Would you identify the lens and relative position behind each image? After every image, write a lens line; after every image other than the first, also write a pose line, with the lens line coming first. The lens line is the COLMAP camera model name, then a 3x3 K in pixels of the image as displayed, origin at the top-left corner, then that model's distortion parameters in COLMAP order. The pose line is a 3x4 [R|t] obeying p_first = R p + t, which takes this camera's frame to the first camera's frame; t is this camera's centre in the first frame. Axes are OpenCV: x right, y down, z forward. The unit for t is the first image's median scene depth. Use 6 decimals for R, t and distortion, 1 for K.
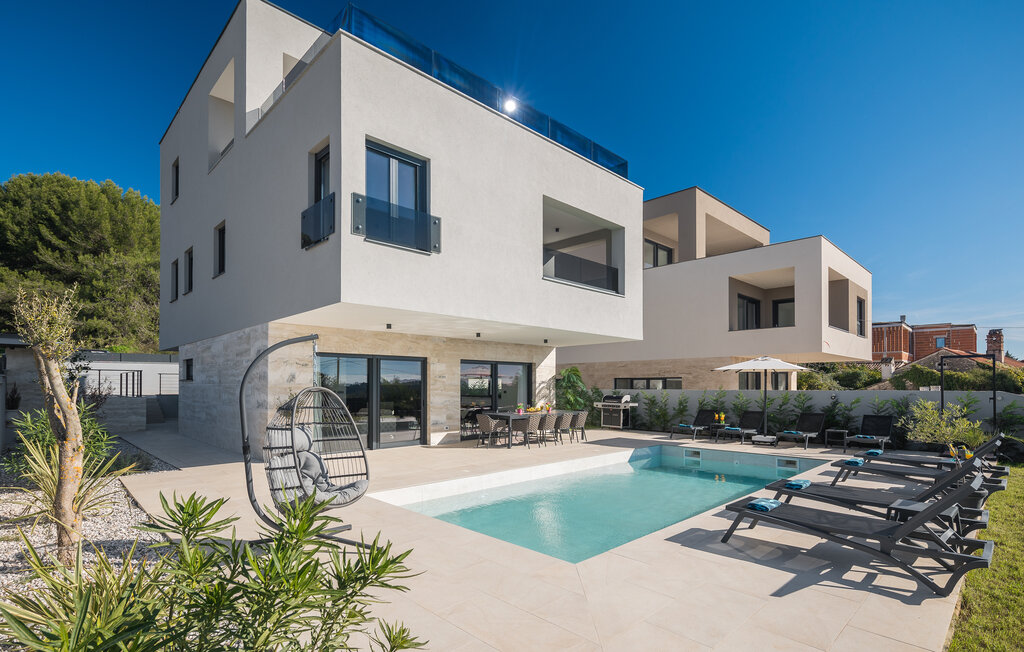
lens RADIAL K [[504.2, 0, 528.1], [0, 504.2, 378.7], [0, 0, 1]] dist [-0.023718, -0.000098]
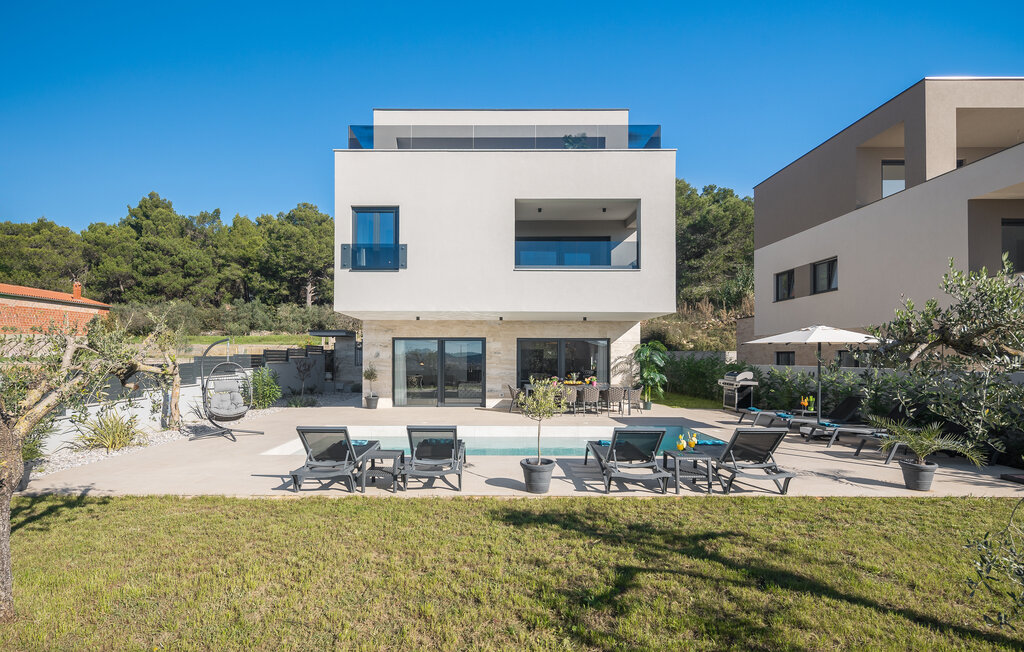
lens RADIAL K [[579.4, 0, 510.5], [0, 579.4, 339.4], [0, 0, 1]] dist [0.001085, 0.000360]
pose [[0.695112, -0.017756, -0.718683, 0.878019], [0.008190, 0.999826, -0.016781, -0.013135], [0.718855, 0.005778, 0.695136, 0.047078]]
